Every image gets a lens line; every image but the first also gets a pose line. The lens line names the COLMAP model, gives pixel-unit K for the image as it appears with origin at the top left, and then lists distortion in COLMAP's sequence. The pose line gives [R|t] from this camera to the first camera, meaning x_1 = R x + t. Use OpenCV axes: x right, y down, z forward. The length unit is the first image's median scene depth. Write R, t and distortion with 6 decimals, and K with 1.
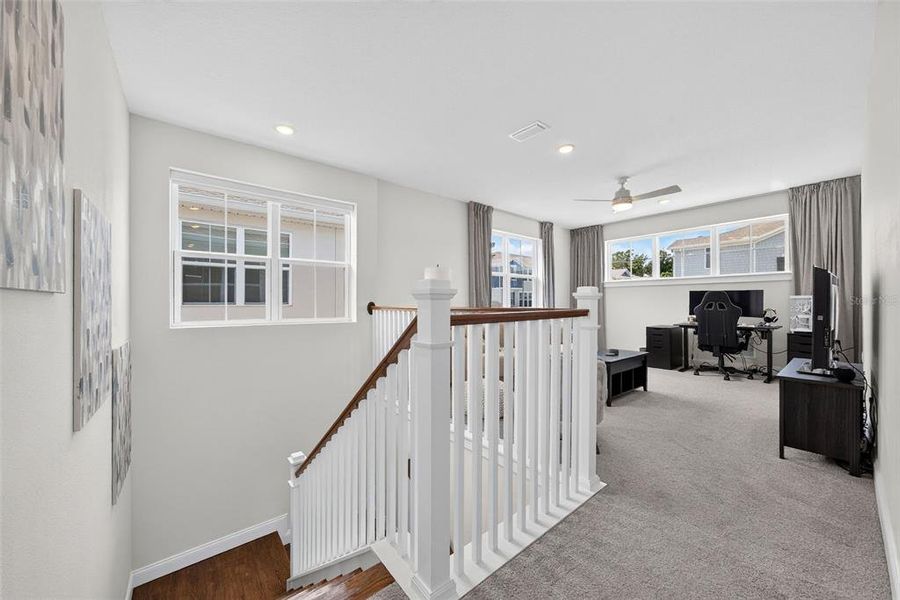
lens RADIAL K [[326.8, 0, 451.6], [0, 326.8, 309.0], [0, 0, 1]] dist [0.000826, -0.000027]
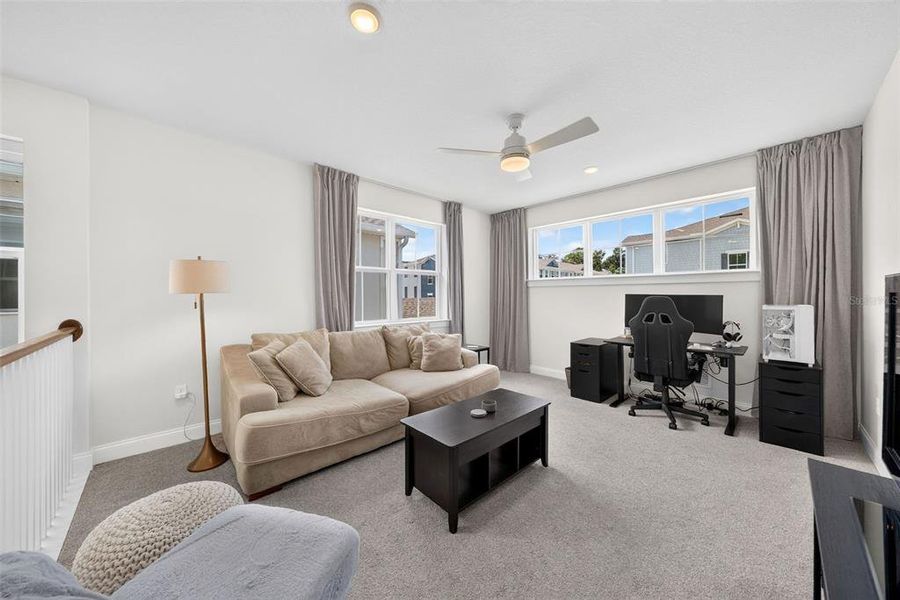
lens RADIAL K [[308.0, 0, 448.1], [0, 308.0, 303.8], [0, 0, 1]] dist [-0.001351, 0.000065]
pose [[0.997787, -0.005429, 0.066277, 0.322723], [0.004674, 0.999923, 0.011532, -0.049389], [-0.066334, -0.011196, 0.997735, 0.381190]]
